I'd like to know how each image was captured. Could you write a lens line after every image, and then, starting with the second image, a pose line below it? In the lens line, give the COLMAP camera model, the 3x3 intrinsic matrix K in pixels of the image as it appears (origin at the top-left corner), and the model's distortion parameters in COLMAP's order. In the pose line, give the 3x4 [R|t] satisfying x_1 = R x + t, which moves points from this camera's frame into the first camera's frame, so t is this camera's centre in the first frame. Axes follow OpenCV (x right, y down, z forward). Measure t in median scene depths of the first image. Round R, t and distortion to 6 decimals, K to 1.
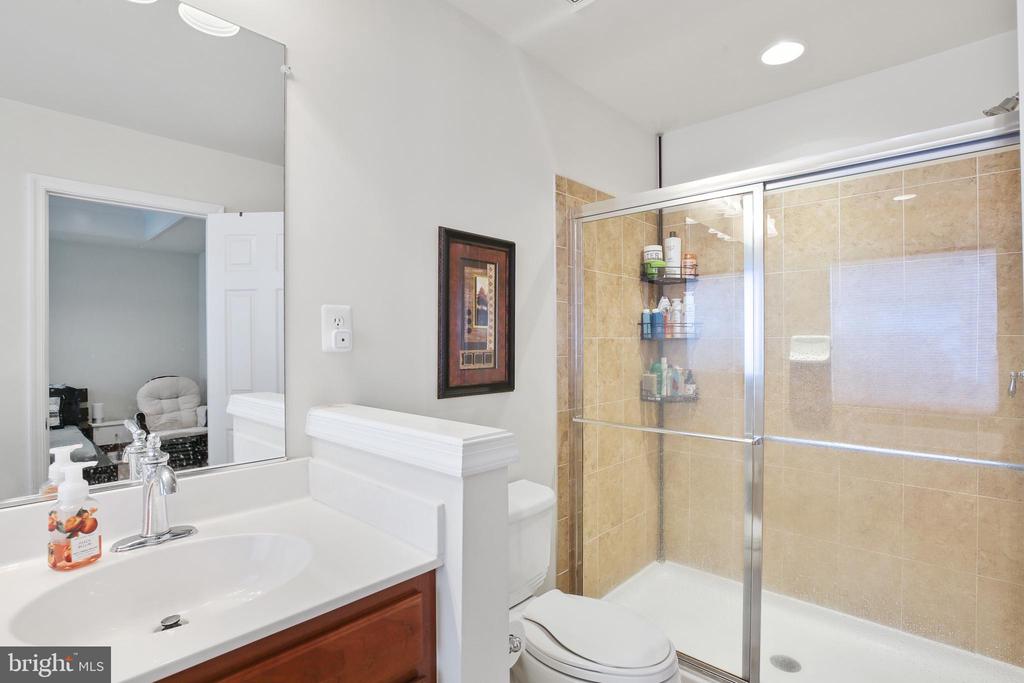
lens RADIAL K [[486.7, 0, 511.4], [0, 486.7, 343.9], [0, 0, 1]] dist [-0.022668, 0.000590]
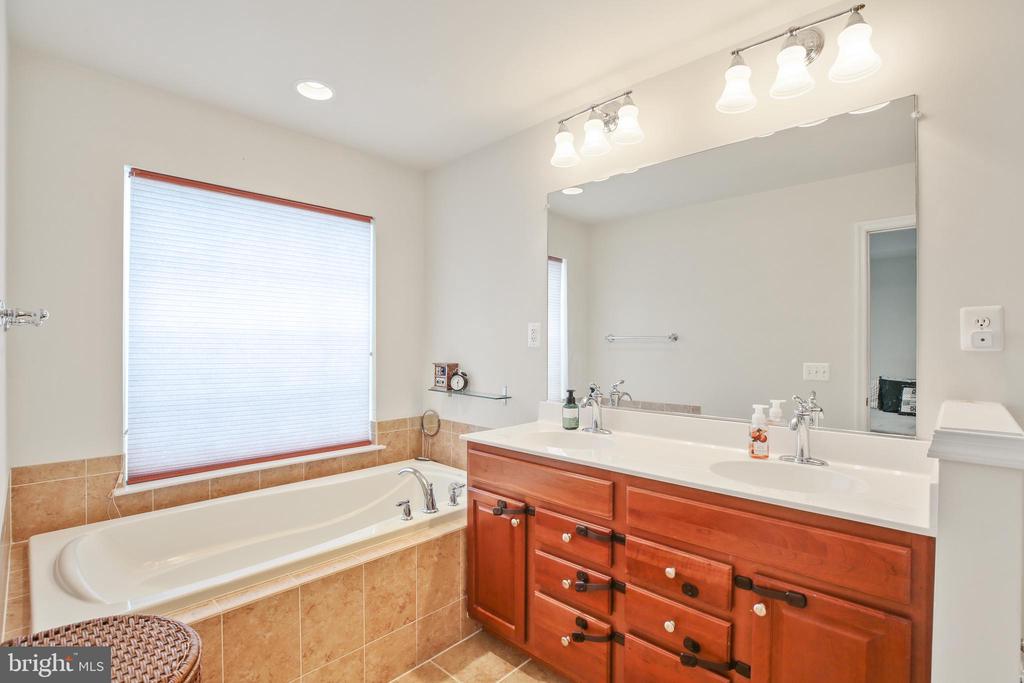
lens RADIAL K [[475.3, 0, 516.5], [0, 475.3, 336.1], [0, 0, 1]] dist [-0.013991, 0.000312]
pose [[-0.016384, -0.015919, -0.999739, 0.703404], [-0.000324, 0.999873, -0.015916, -0.000588], [0.999866, 0.000063, -0.016387, 0.025187]]
